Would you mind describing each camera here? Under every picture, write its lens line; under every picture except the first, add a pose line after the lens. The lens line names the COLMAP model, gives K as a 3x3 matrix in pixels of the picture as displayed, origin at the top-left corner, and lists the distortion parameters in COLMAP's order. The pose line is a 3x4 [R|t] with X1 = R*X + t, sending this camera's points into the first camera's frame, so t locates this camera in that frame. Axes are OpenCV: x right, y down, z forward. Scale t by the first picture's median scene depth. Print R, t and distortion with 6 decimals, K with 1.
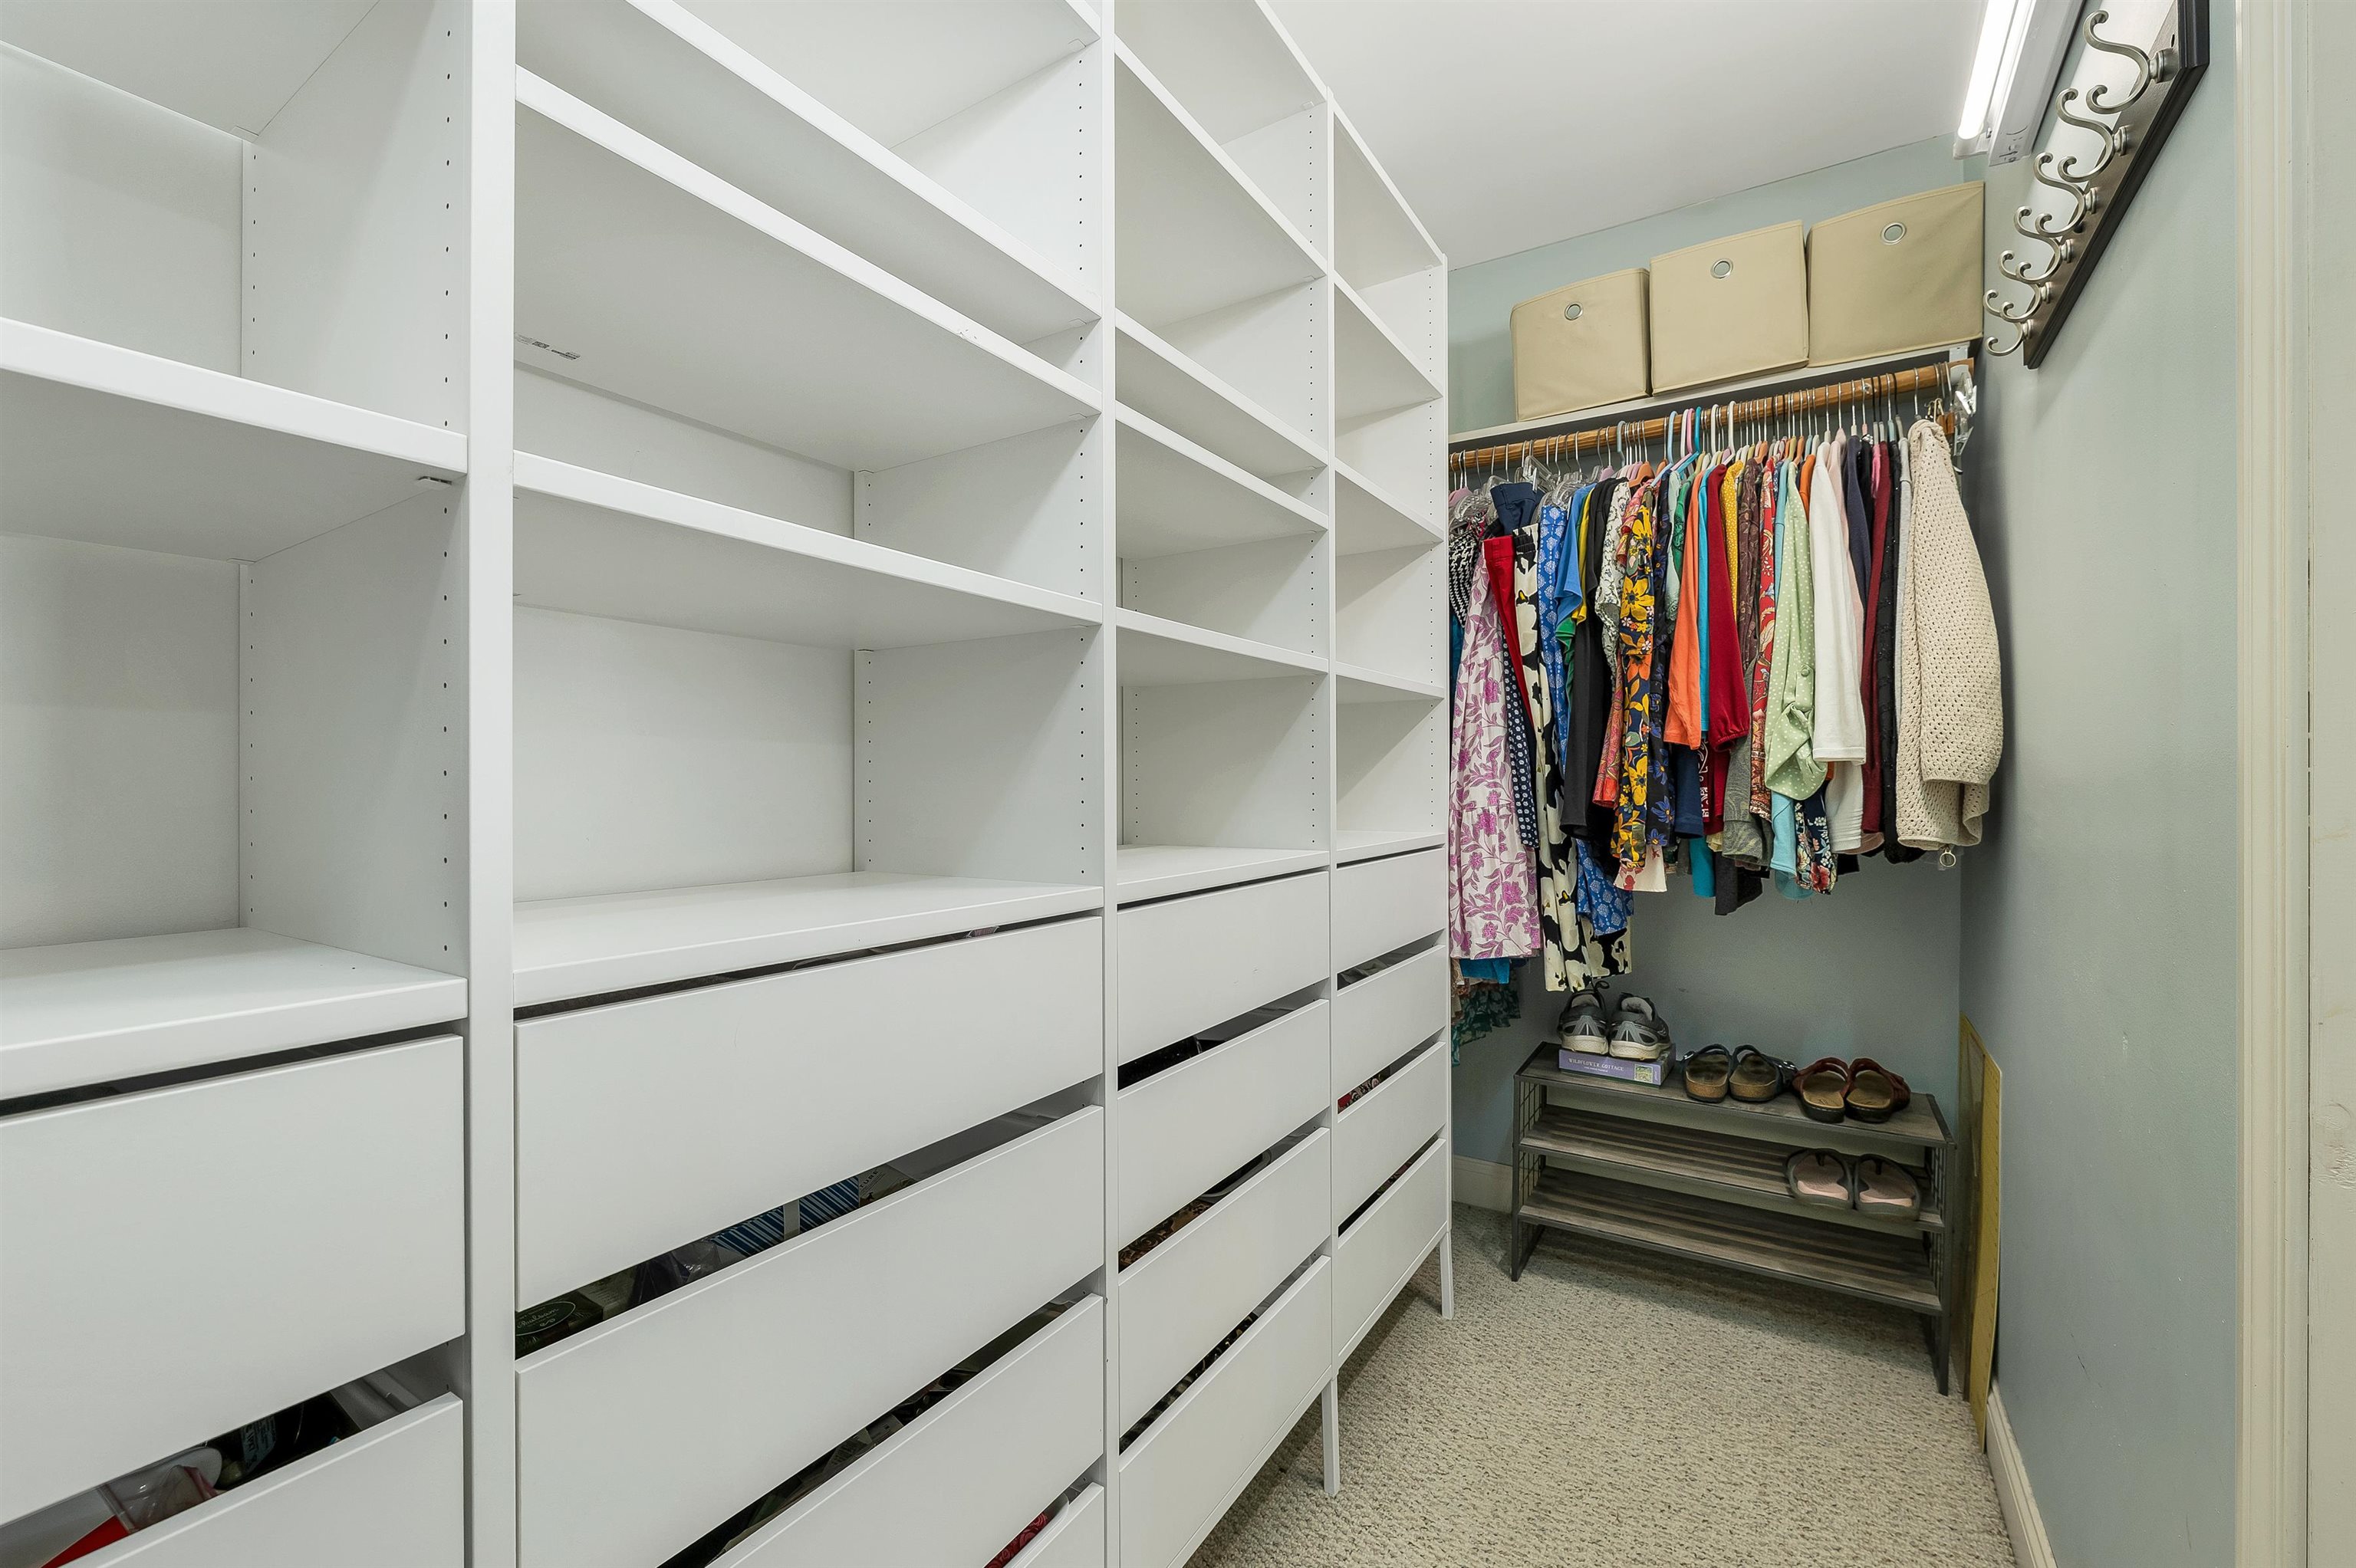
lens RADIAL K [[961.5, 0, 1167.3], [0, 961.5, 778.8], [0, 0, 1]] dist [-0.000639, -0.000084]
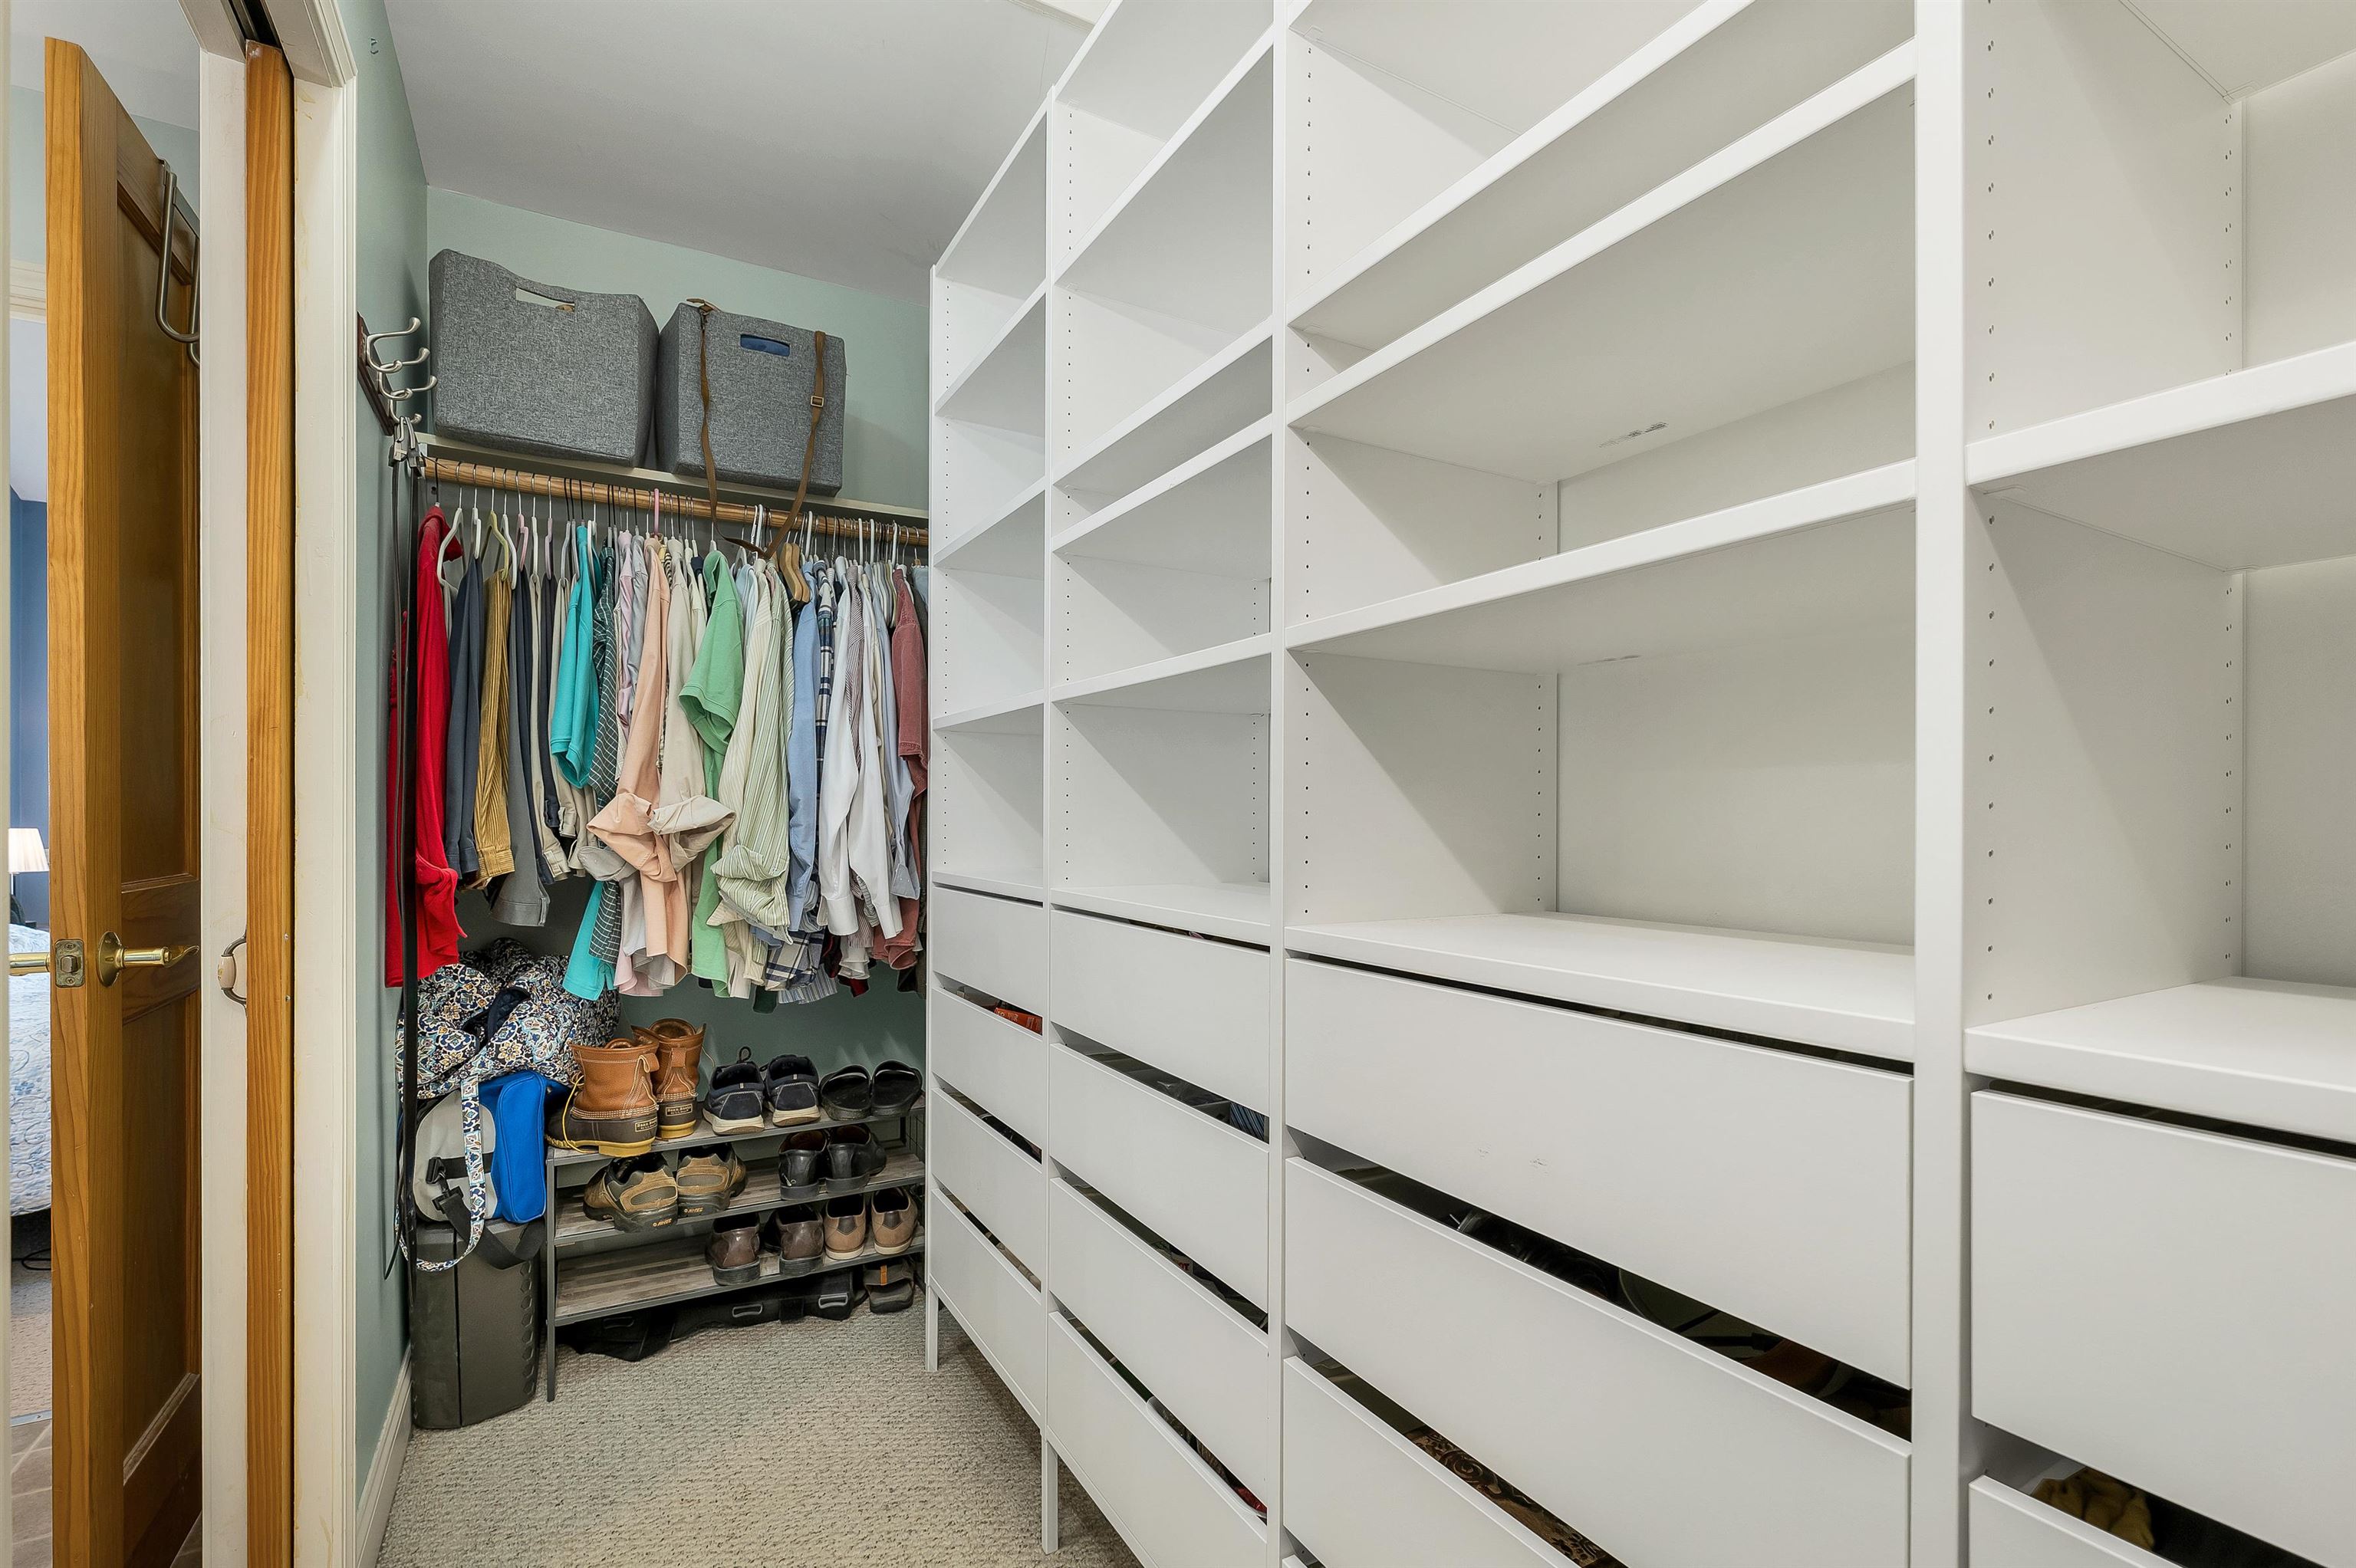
lens RADIAL K [[1045.3, 0, 1175.7], [0, 1045.3, 821.4], [0, 0, 1]] dist [-0.001809, -0.000157]
pose [[-0.445299, 0.001715, -0.895380, 0.777301], [0.000796, 0.999999, 0.001519, 0.006143], [0.895381, -0.000036, -0.445300, 1.174649]]
